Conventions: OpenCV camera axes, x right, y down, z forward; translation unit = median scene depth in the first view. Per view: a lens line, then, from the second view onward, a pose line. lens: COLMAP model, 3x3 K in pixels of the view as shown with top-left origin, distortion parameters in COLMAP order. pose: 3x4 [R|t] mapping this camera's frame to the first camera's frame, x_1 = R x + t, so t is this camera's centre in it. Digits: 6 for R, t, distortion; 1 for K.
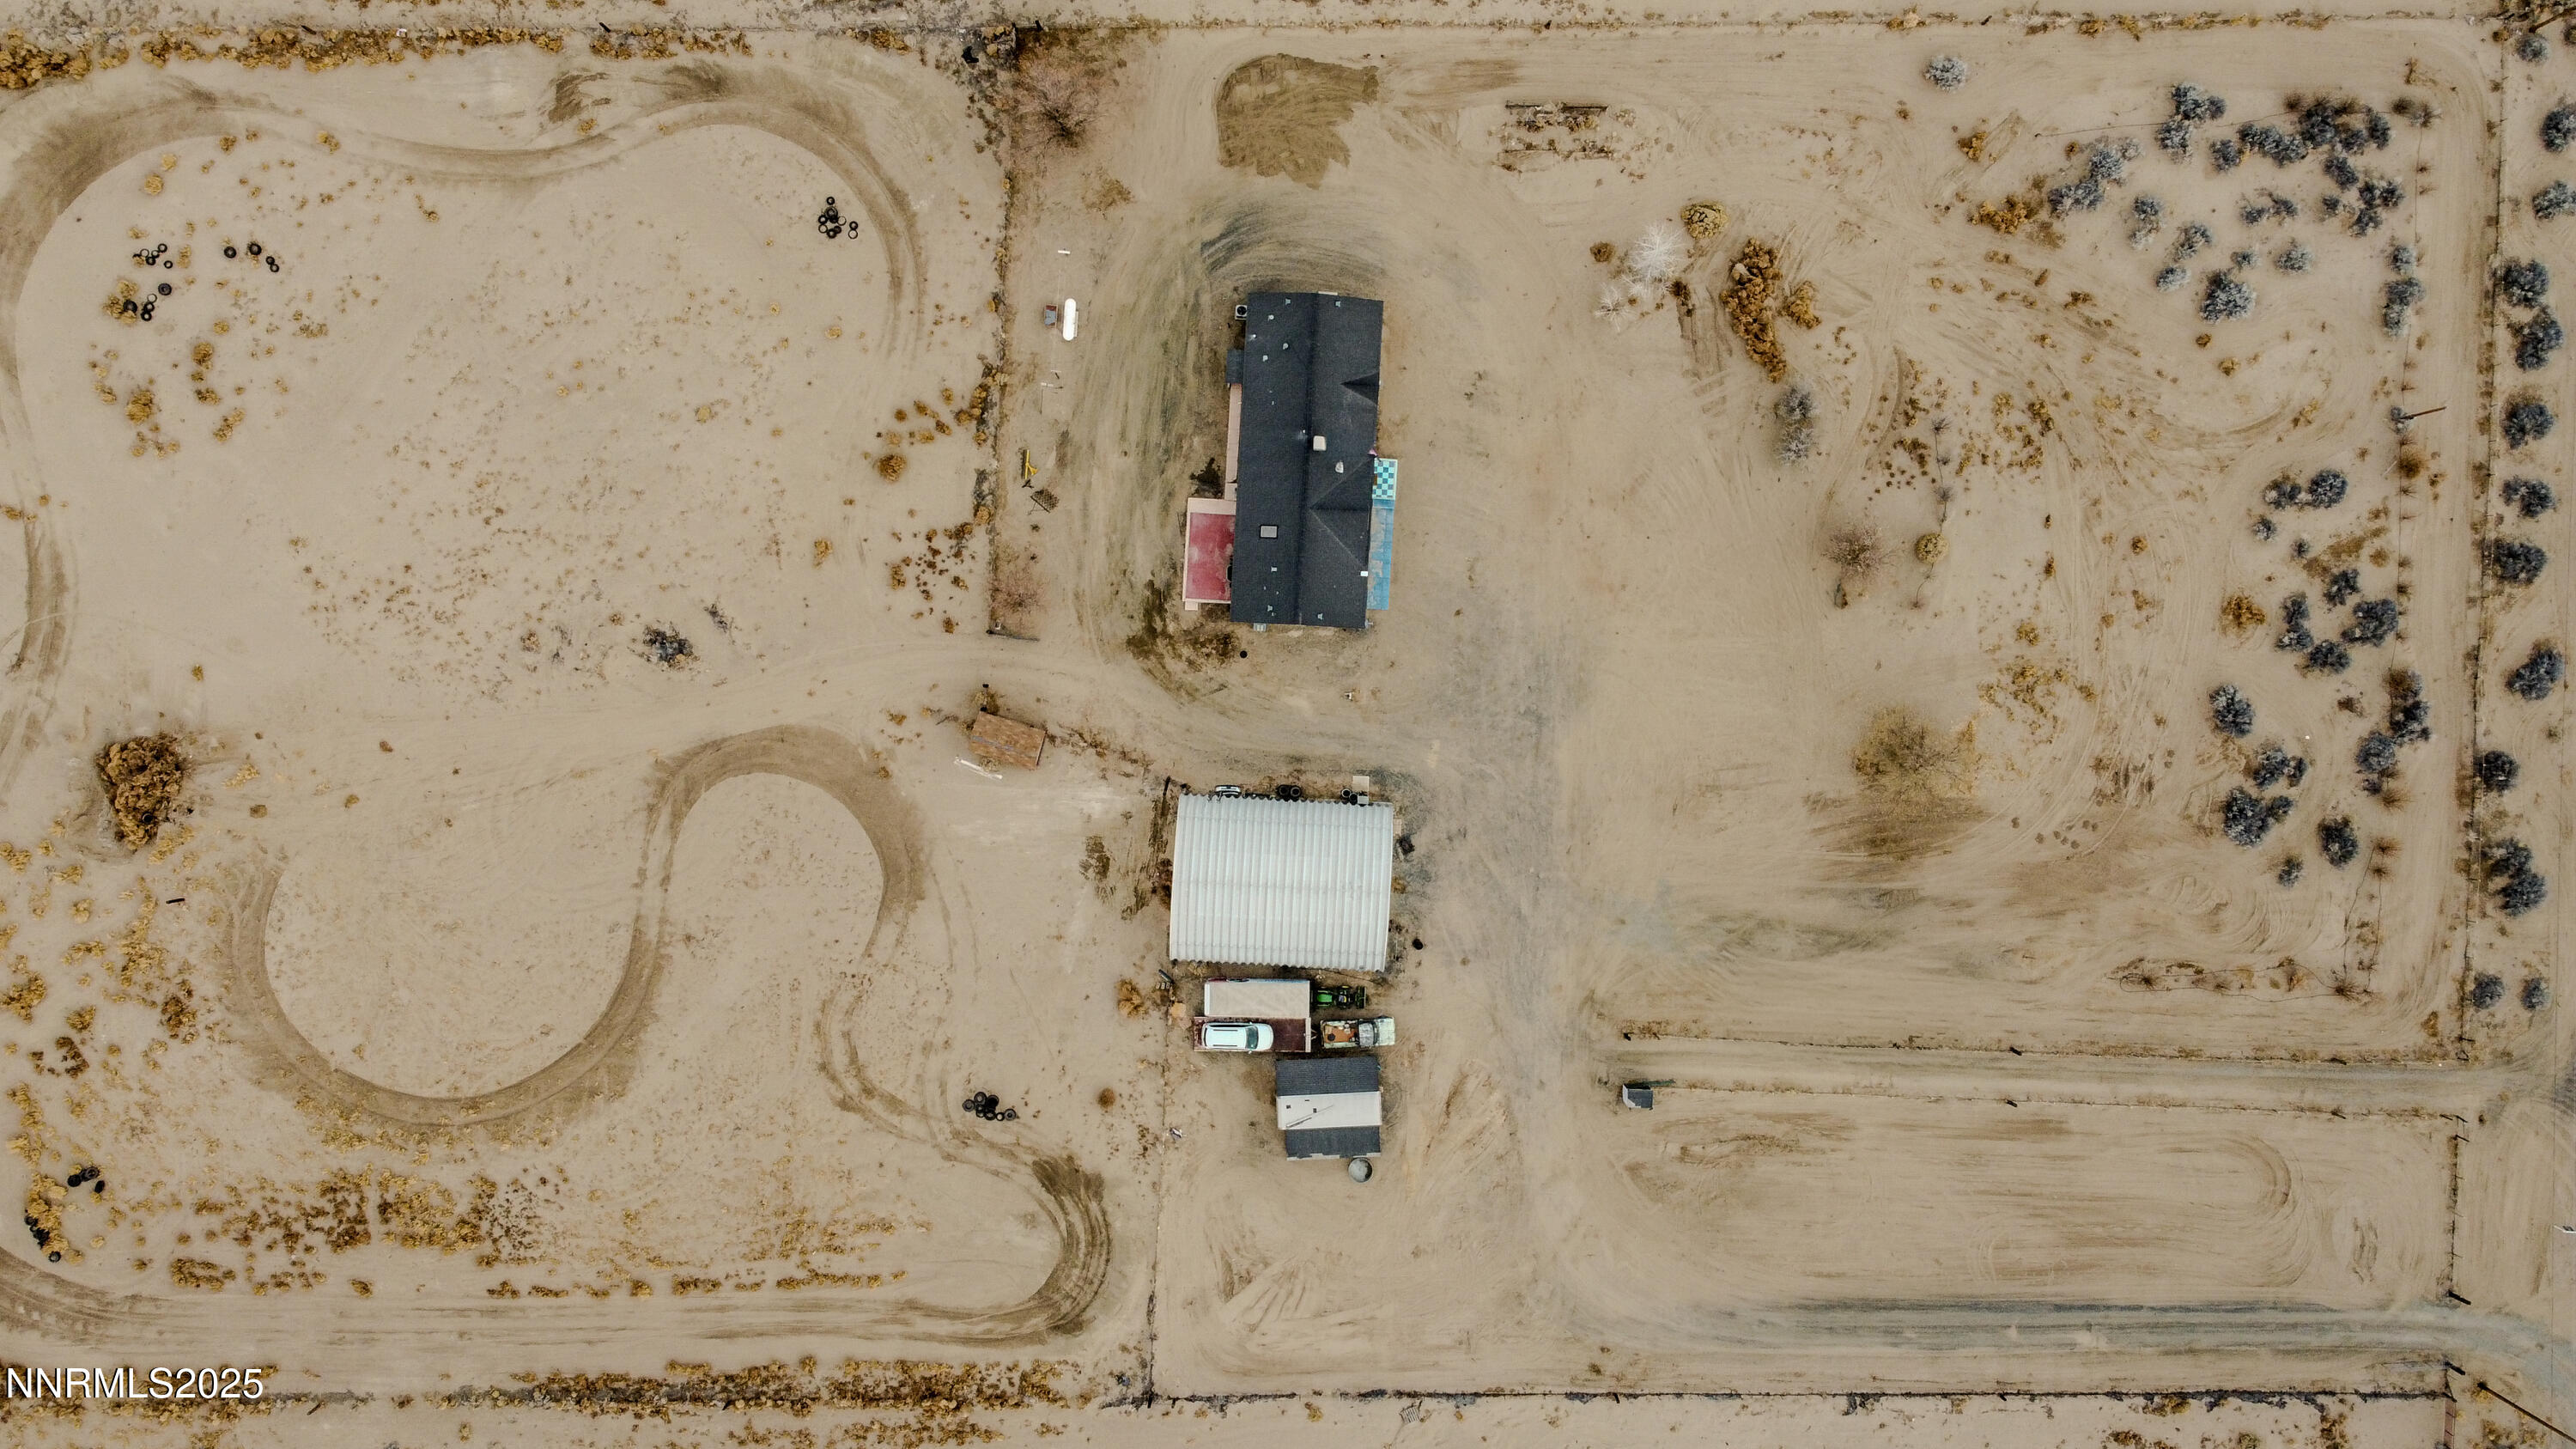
lens RADIAL K [[1938.6, 0, 1298.2], [0, 1938.6, 720.9], [0, 0, 1]] dist [0.007743, -0.012167]
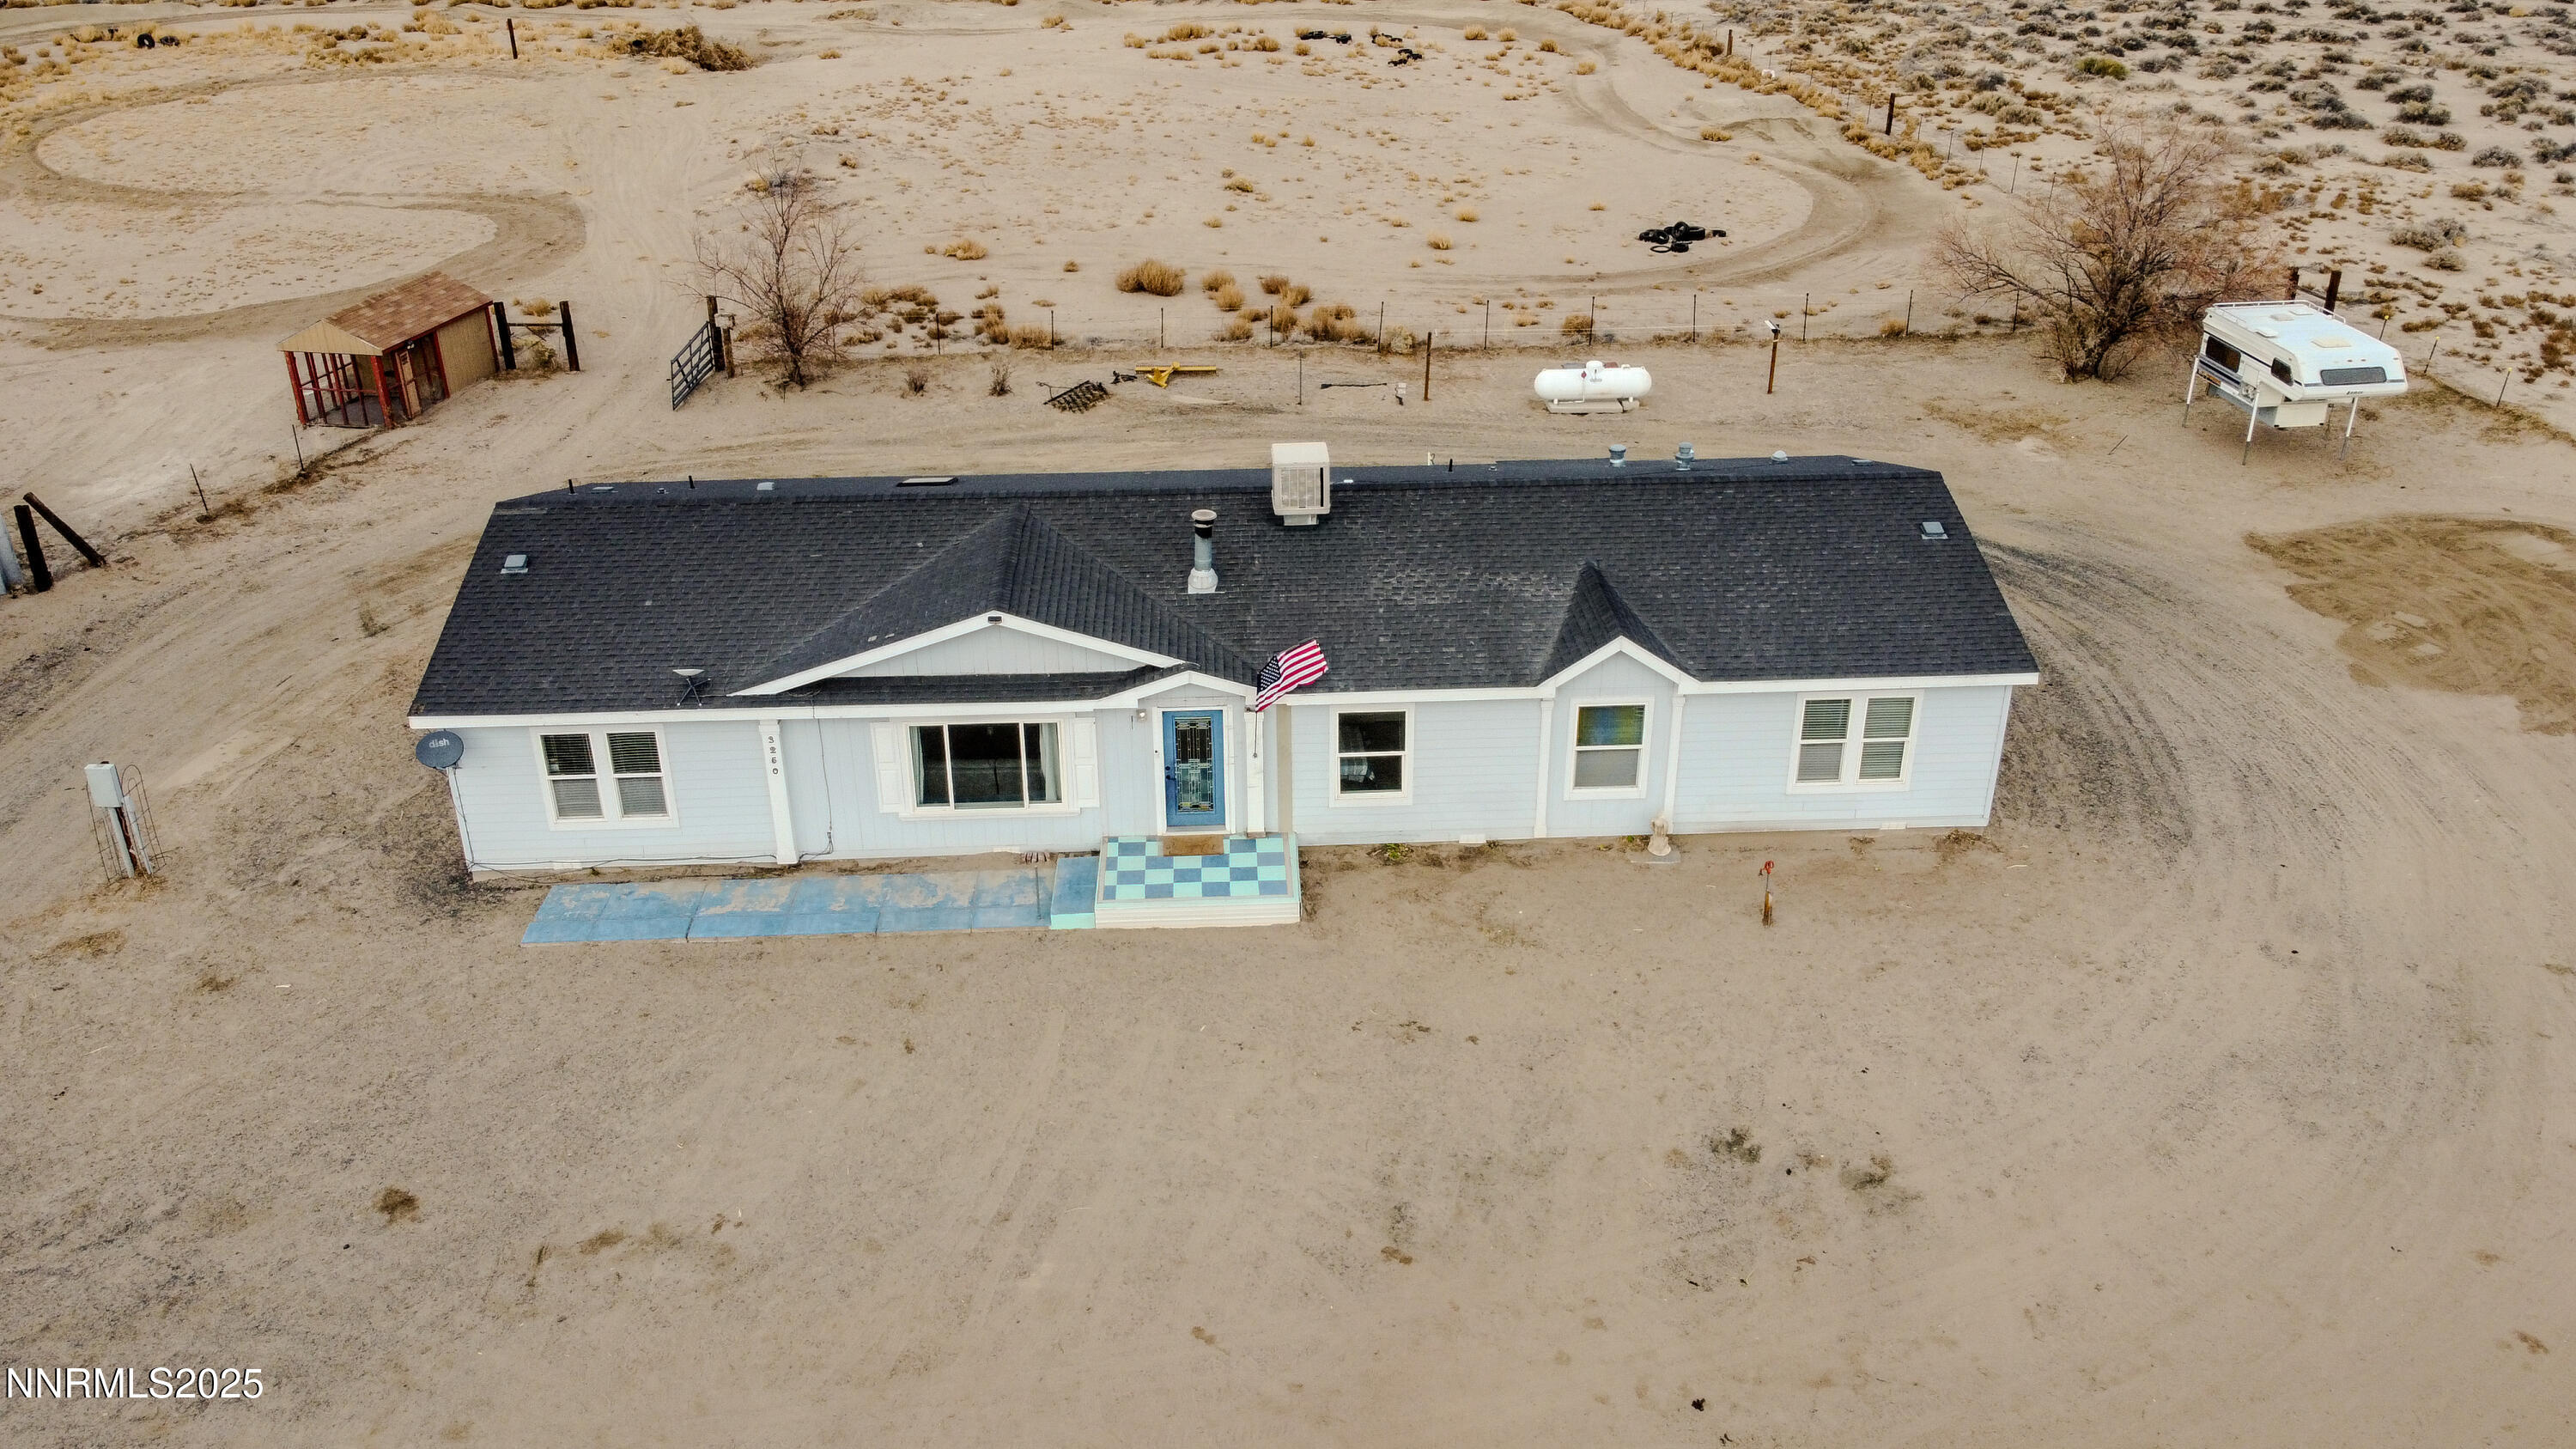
lens RADIAL K [[1938.6, 0, 1298.2], [0, 1938.6, 720.9], [0, 0, 1]] dist [0.007743, -0.012167]
pose [[0.110247, 0.461844, -0.880083, 0.212559], [-0.993826, 0.040093, -0.103456, -0.114247], [-0.012495, 0.886055, 0.463412, 0.887517]]
